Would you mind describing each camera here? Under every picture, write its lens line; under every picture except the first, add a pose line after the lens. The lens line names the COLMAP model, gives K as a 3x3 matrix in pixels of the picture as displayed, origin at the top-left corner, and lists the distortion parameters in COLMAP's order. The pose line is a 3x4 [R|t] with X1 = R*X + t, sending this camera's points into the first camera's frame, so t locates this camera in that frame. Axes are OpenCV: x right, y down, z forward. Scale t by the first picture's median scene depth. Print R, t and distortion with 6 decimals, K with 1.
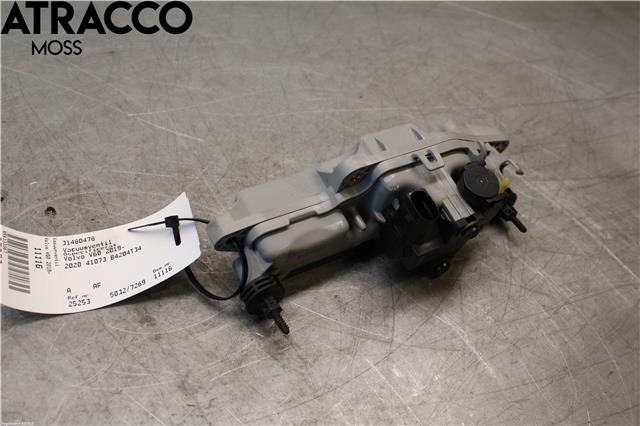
lens RADIAL K [[688.2, 0, 320.0], [0, 688.2, 213.0], [0, 0, 1]] dist [-0.121586, 0.162944]
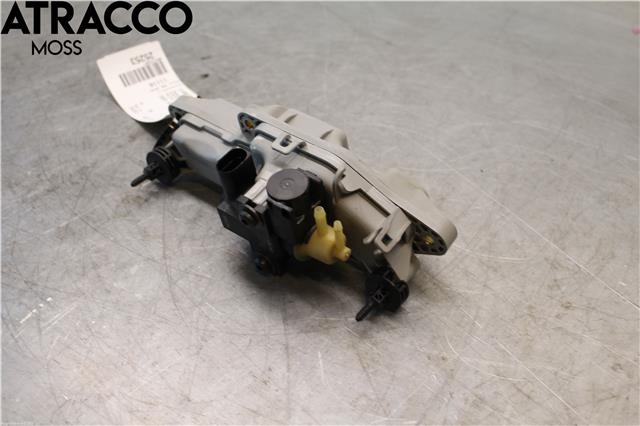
lens RADIAL K [[688.2, 0, 320.0], [0, 688.2, 213.0], [0, 0, 1]] dist [-0.121586, 0.162944]
pose [[0.348878, 0.495754, -0.795306, 1.028308], [-0.648692, 0.740217, 0.176852, -0.214678], [0.676374, 0.454210, 0.579837, 0.525877]]
